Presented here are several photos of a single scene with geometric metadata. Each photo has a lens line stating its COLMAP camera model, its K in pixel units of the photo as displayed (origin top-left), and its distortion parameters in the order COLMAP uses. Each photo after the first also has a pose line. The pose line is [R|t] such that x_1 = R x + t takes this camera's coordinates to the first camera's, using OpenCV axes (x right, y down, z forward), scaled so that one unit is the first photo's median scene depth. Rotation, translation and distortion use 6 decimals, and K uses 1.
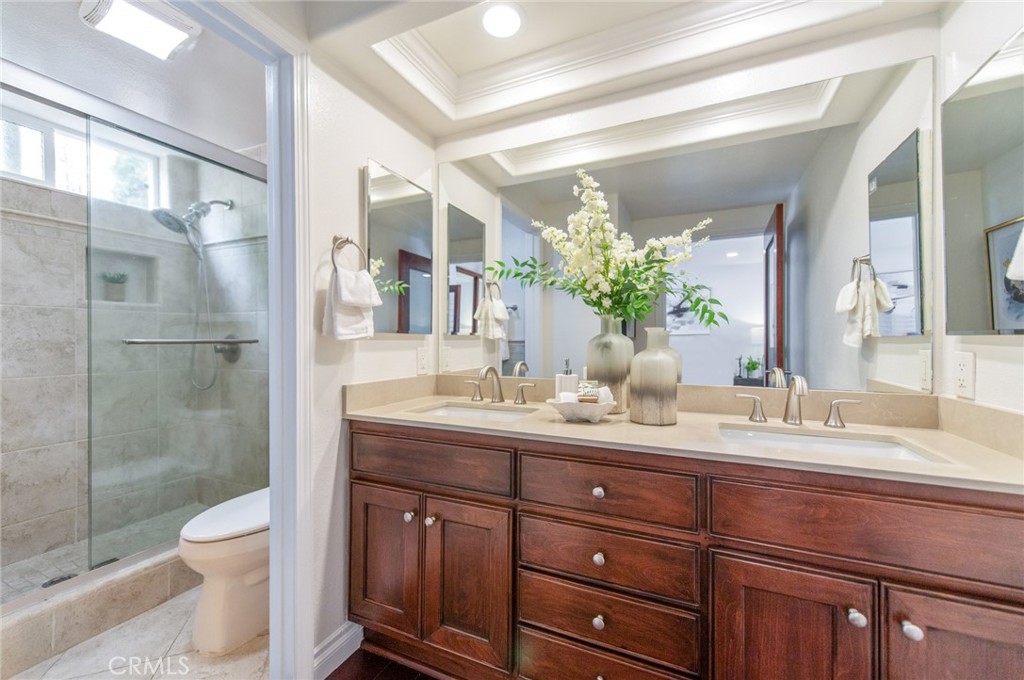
lens RADIAL K [[399.7, 0, 511.4], [0, 399.7, 340.2], [0, 0, 1]] dist [0.015122, -0.004143]
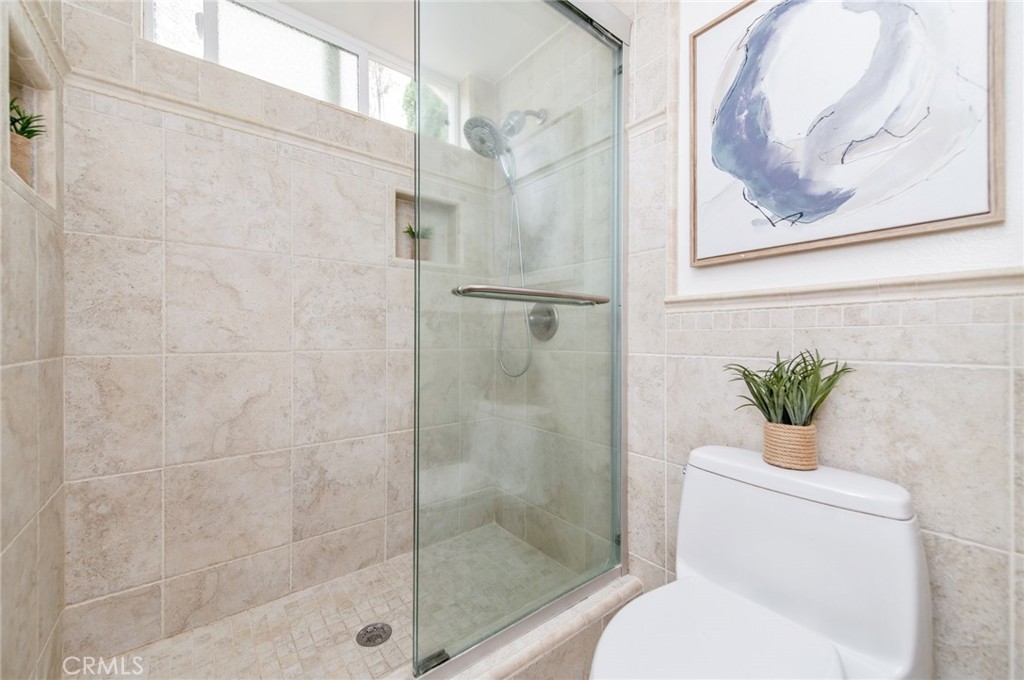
lens RADIAL K [[399.7, 0, 515.2], [0, 399.7, 337.5], [0, 0, 1]] dist [0.015122, -0.004143]
pose [[0.889190, 0.003021, -0.457527, -0.490194], [-0.004427, 0.999988, -0.002001, 0.061046], [0.457516, 0.003804, 0.889193, 0.413828]]
